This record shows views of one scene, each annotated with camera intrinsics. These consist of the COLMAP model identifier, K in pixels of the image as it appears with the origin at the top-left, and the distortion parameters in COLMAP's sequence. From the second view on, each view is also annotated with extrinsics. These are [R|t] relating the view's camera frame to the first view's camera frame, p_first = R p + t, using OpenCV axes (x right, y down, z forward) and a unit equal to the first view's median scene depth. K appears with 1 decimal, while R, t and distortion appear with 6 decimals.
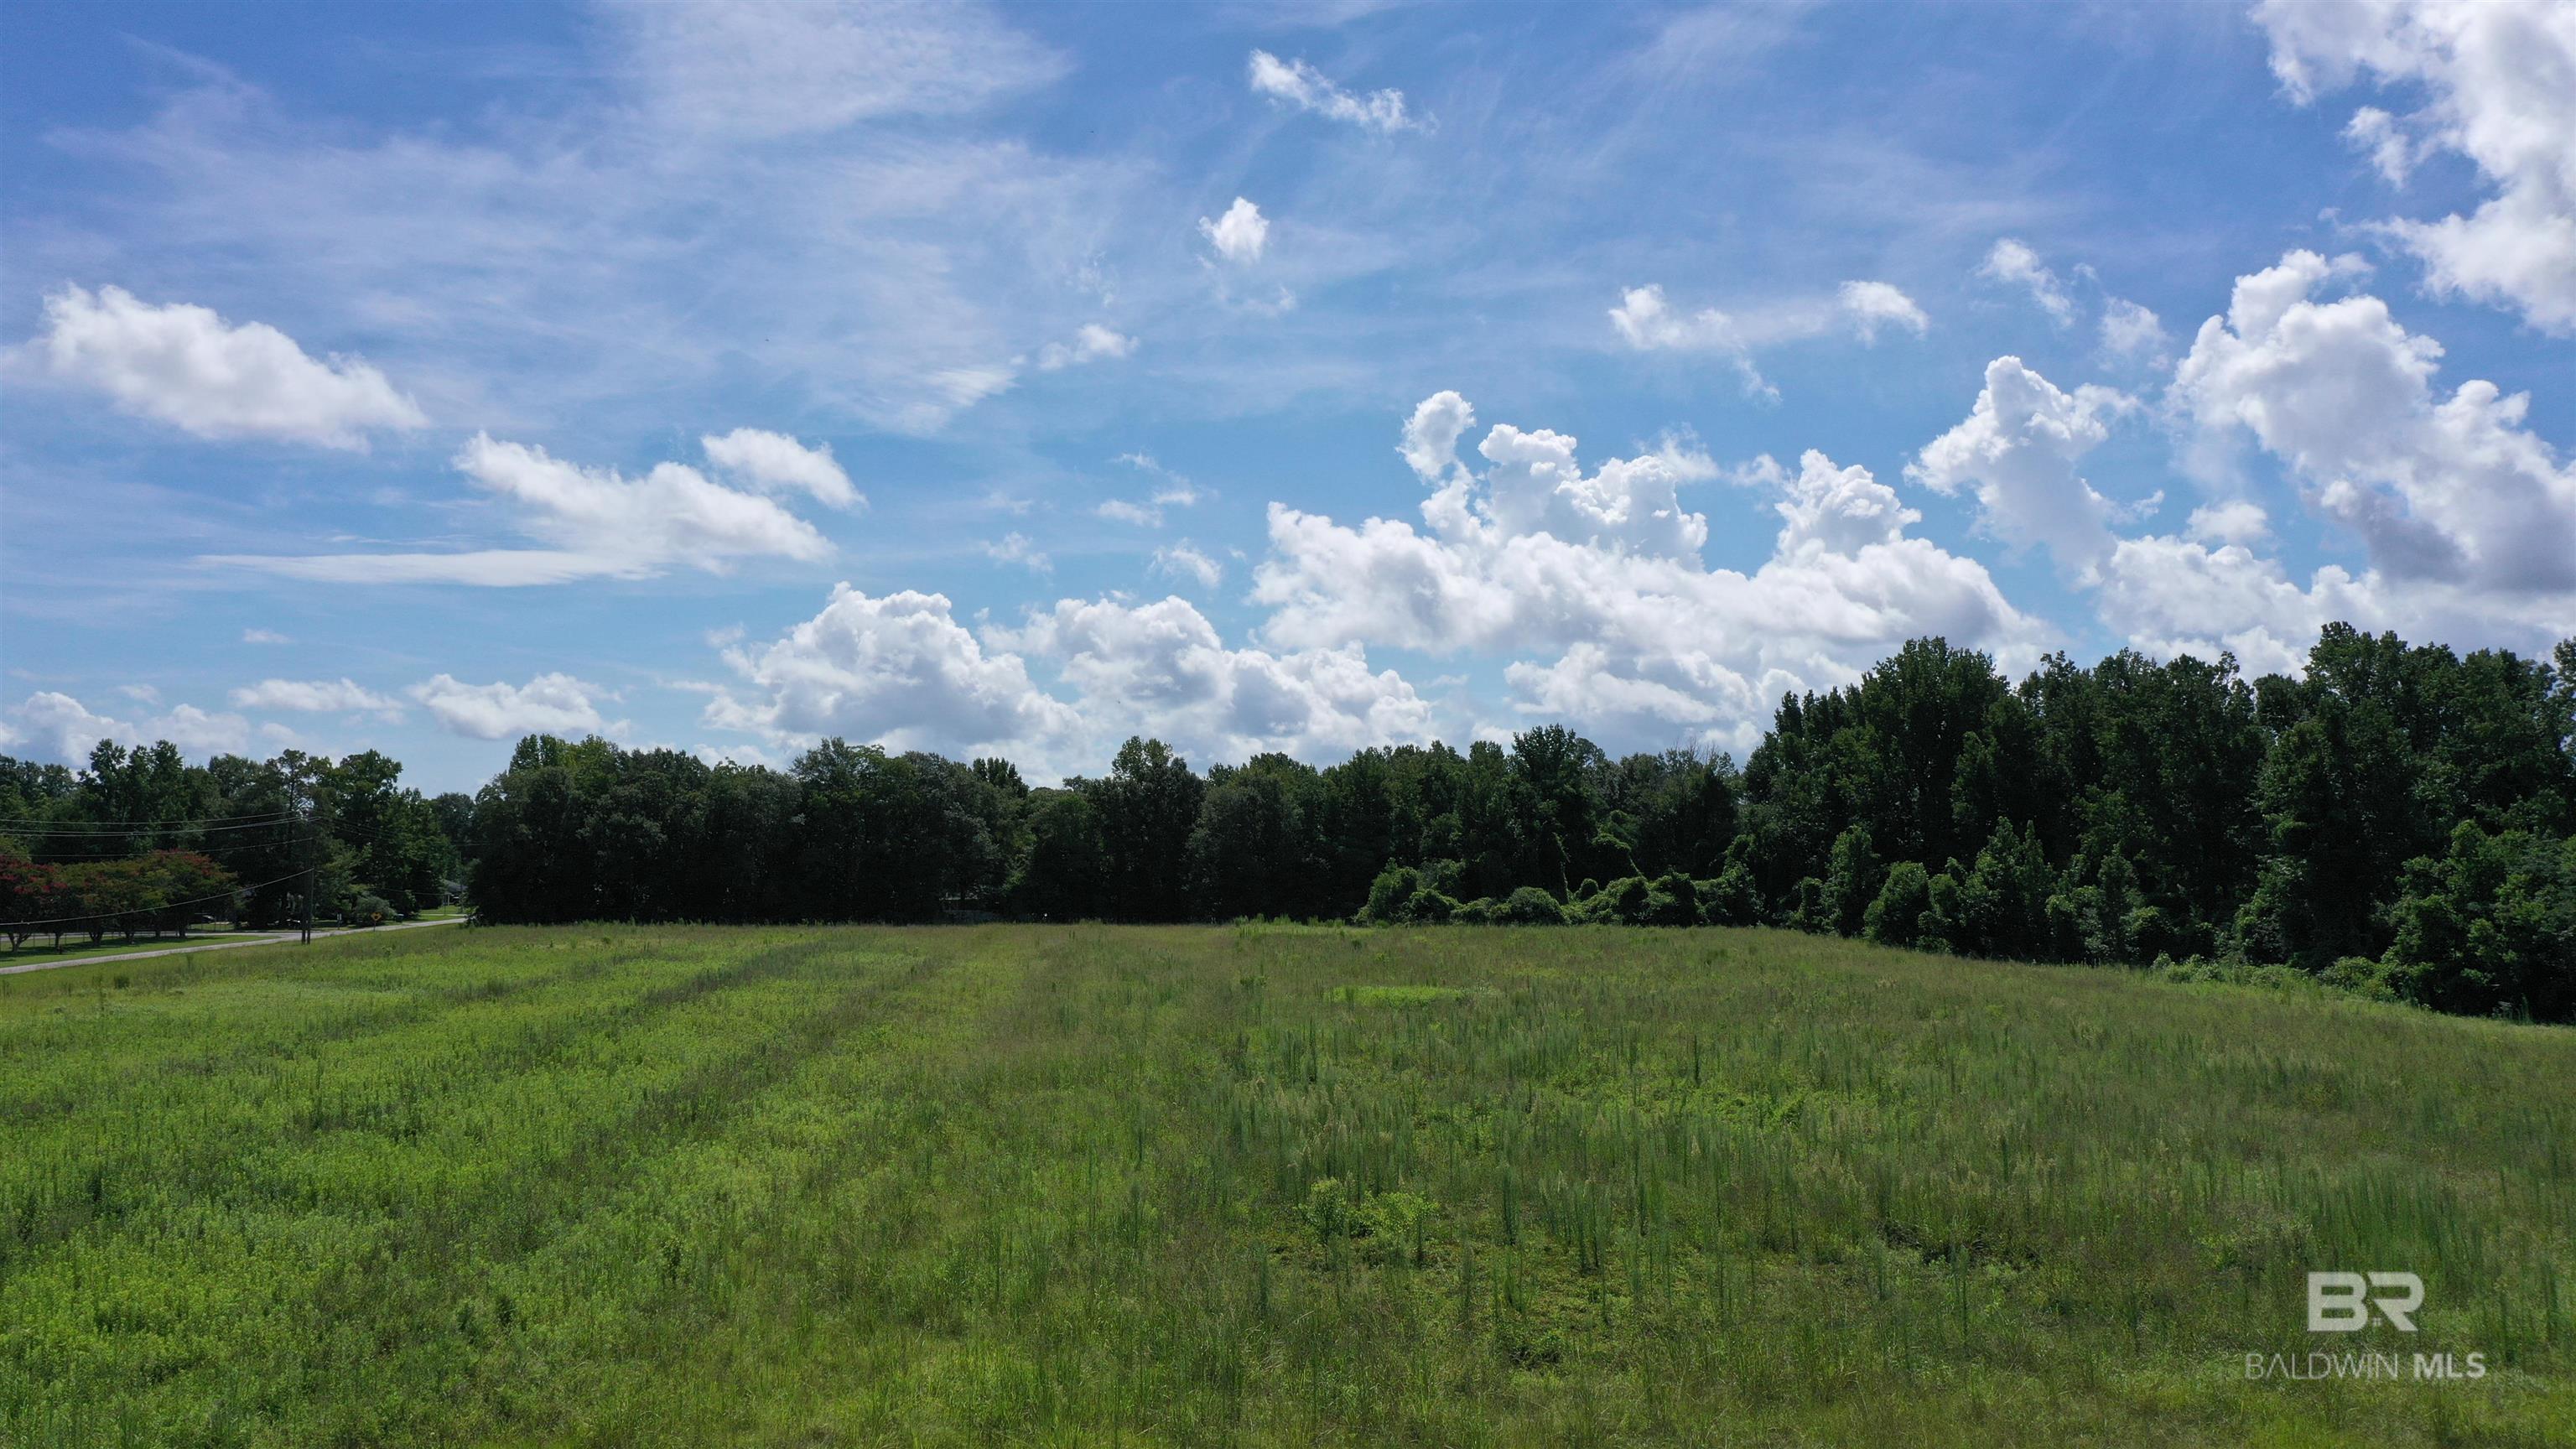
lens RADIAL K [[2064.3, 0, 1283.0], [0, 2064.3, 725.9], [0, 0, 1]] dist [0.012387, 0.007059]
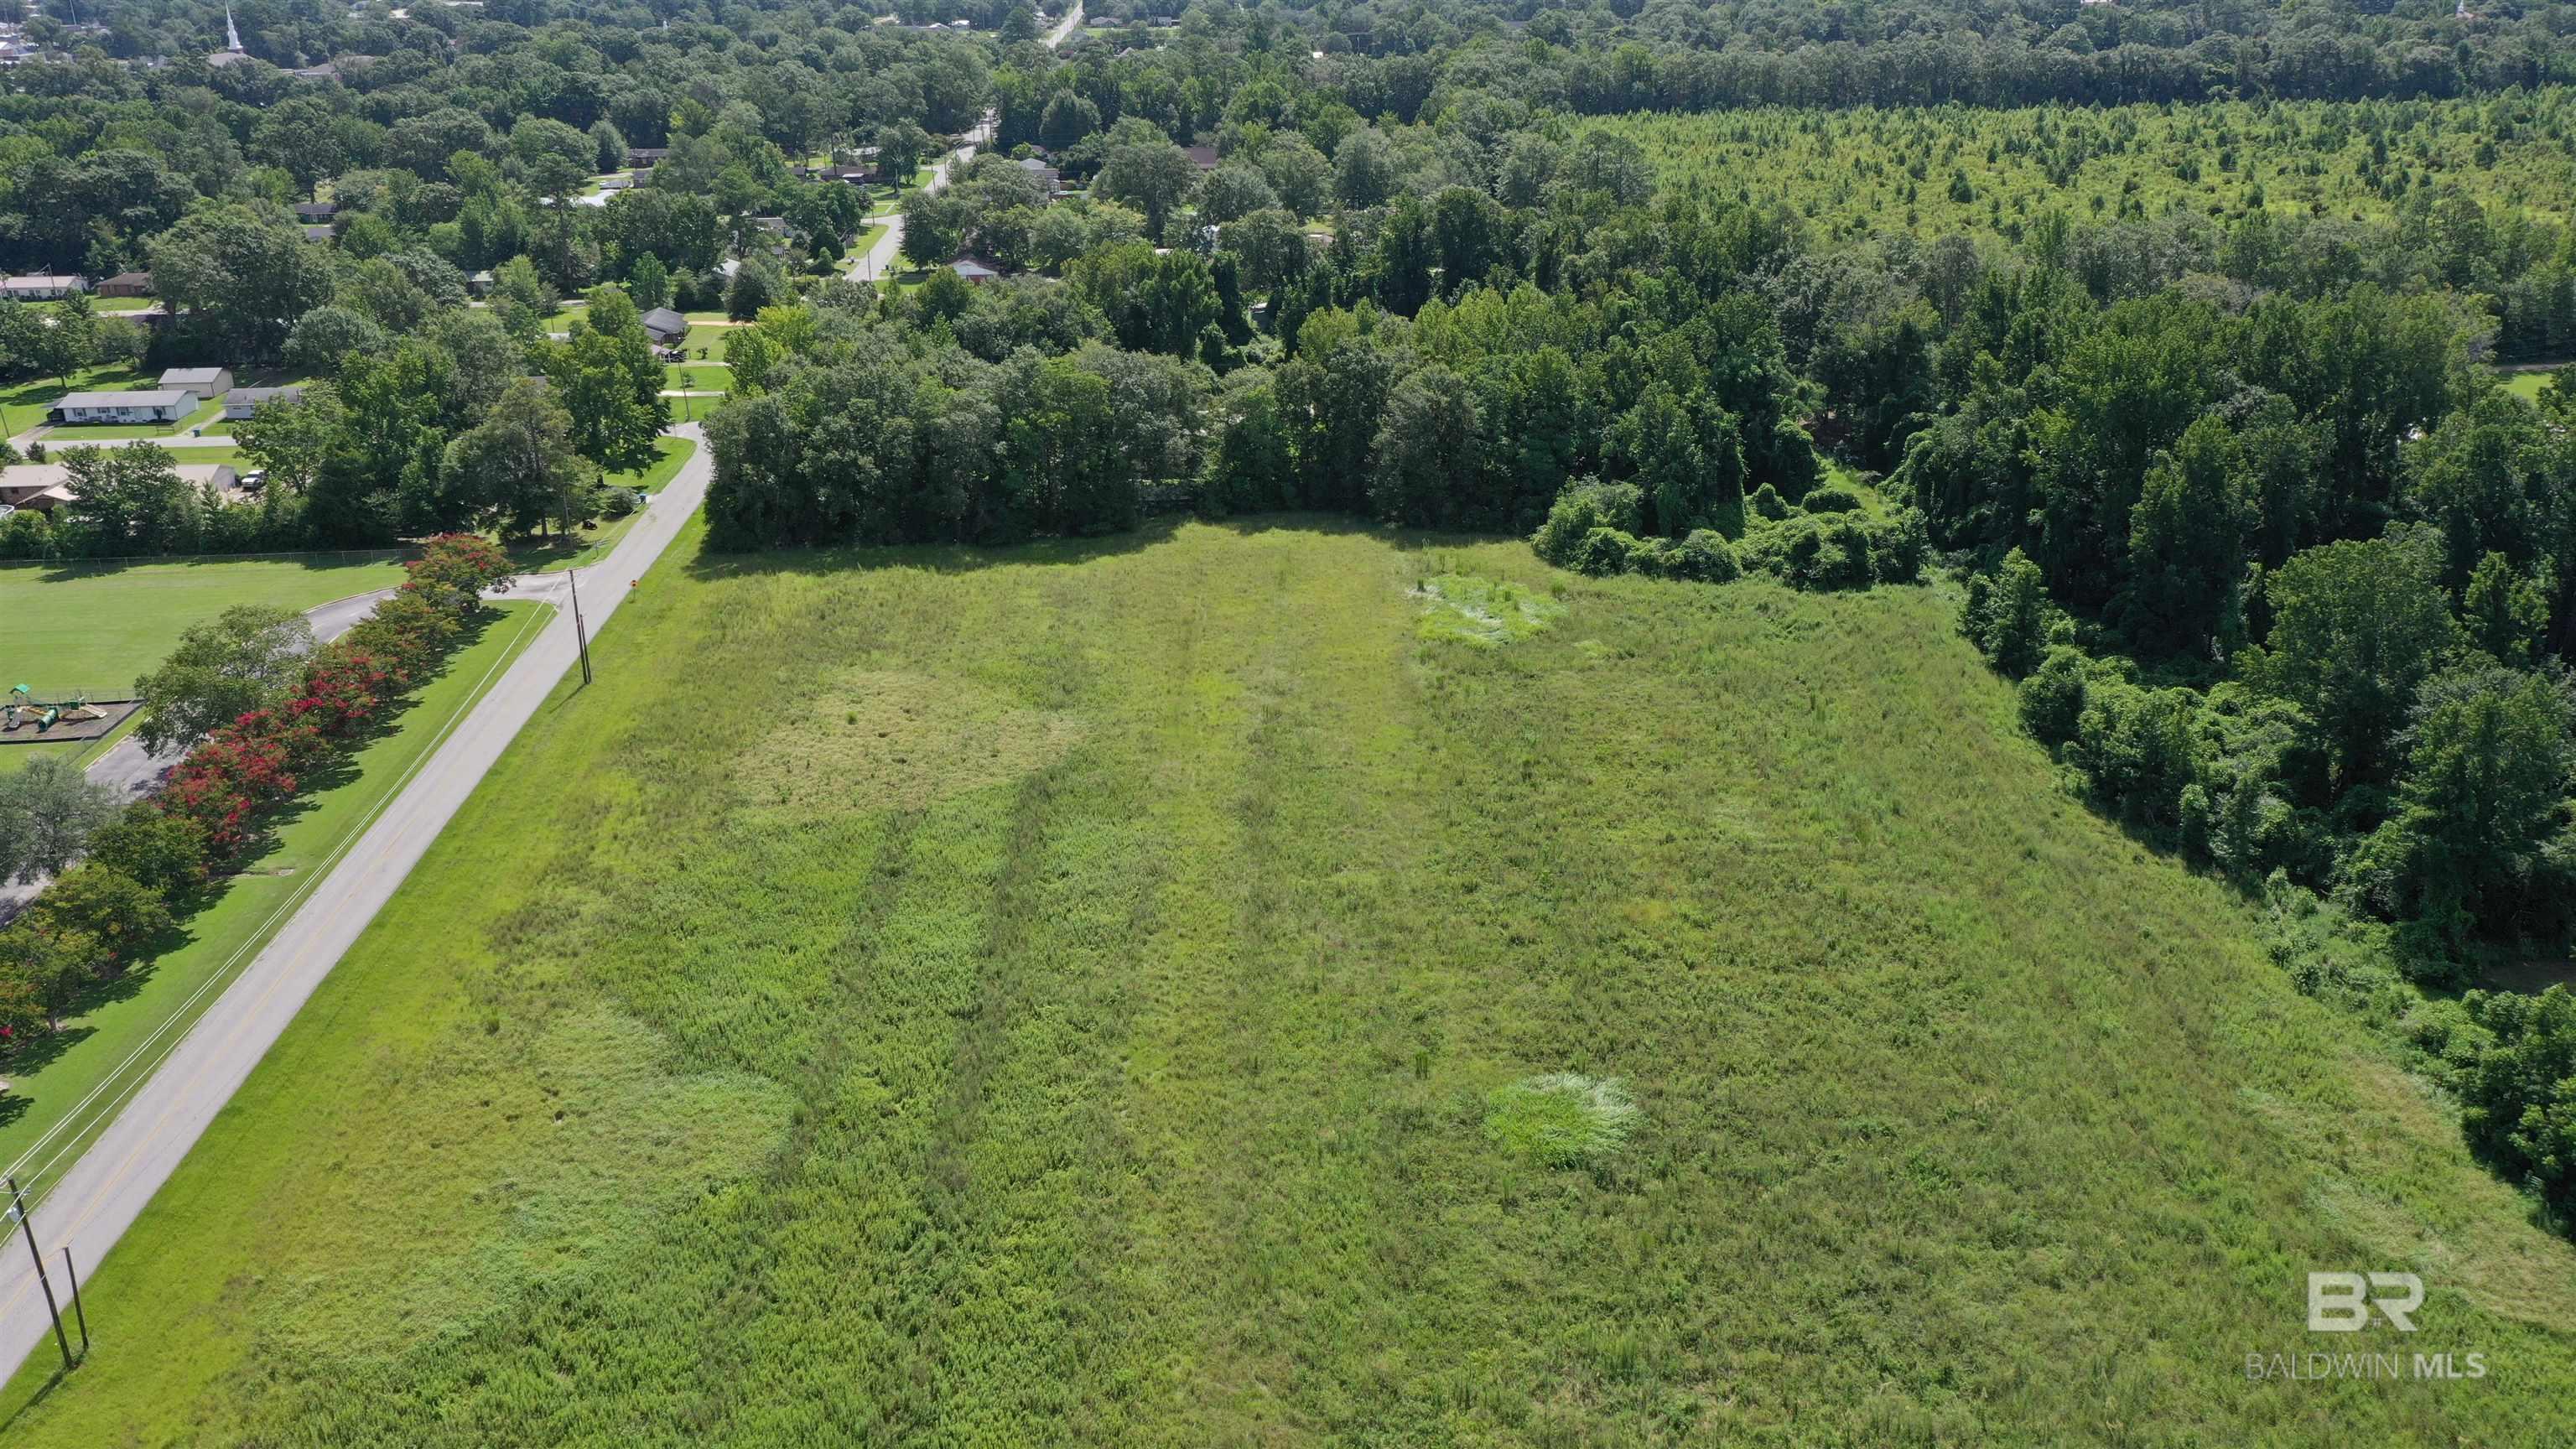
lens RADIAL K [[2064.3, 0, 1283.0], [0, 2064.3, 725.9], [0, 0, 1]] dist [0.012387, 0.007059]
pose [[0.996471, 0.019256, -0.081697, -0.004564], [0.017725, 0.903105, 0.429053, -0.288957], [0.082043, -0.428987, 0.899577, 0.011701]]
